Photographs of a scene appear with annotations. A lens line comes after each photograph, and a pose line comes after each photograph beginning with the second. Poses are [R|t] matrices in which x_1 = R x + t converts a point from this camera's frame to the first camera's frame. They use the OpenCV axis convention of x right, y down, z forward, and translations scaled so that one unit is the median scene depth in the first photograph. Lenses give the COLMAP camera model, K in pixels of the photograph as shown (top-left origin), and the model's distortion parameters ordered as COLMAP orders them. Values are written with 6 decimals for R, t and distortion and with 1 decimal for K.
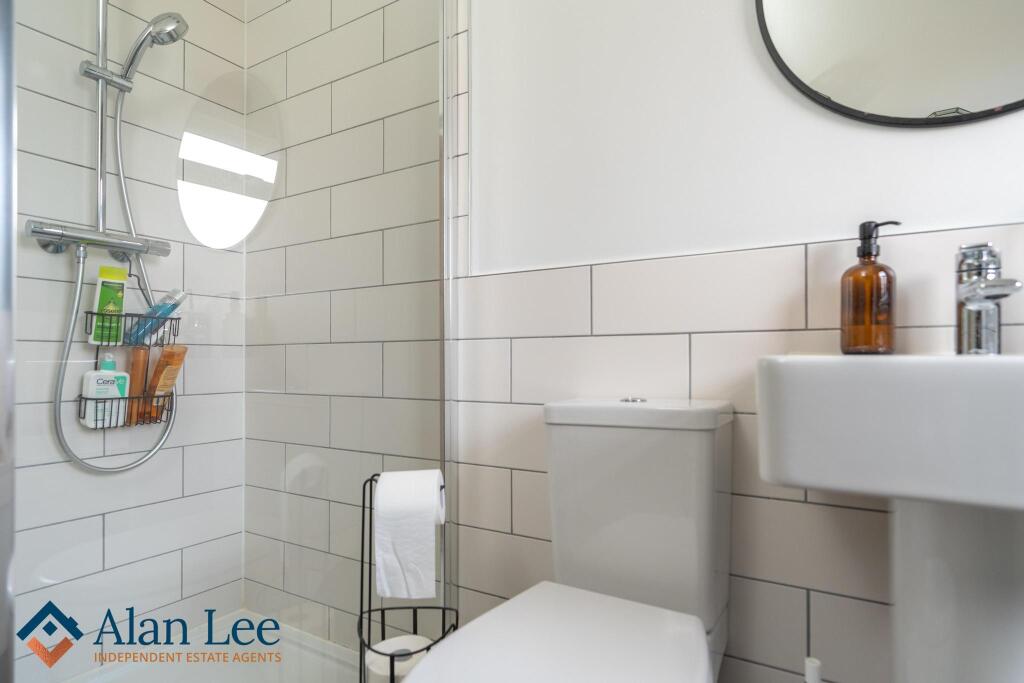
lens RADIAL K [[549.9, 0, 513.9], [0, 549.9, 358.0], [0, 0, 1]] dist [0.003249, 0.000485]
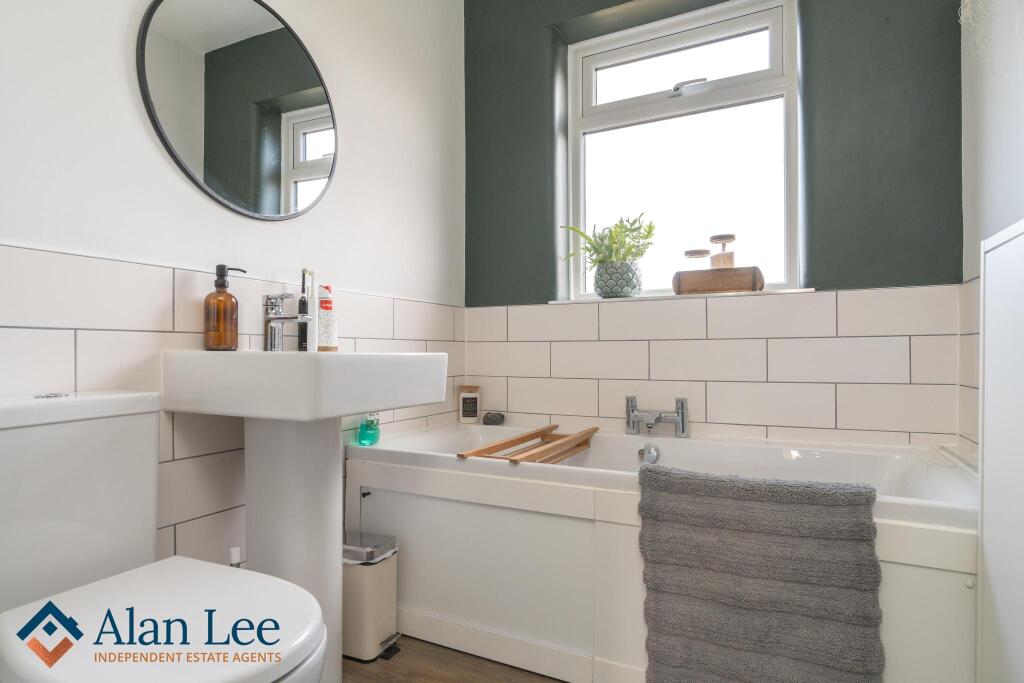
lens RADIAL K [[549.9, 0, 513.9], [0, 549.9, 358.0], [0, 0, 1]] dist [0.003249, 0.000485]
pose [[-0.076541, -0.006559, 0.997045, -0.951460], [0.004513, 0.999966, 0.006925, 0.007014], [-0.997056, 0.005030, -0.076509, 0.295161]]
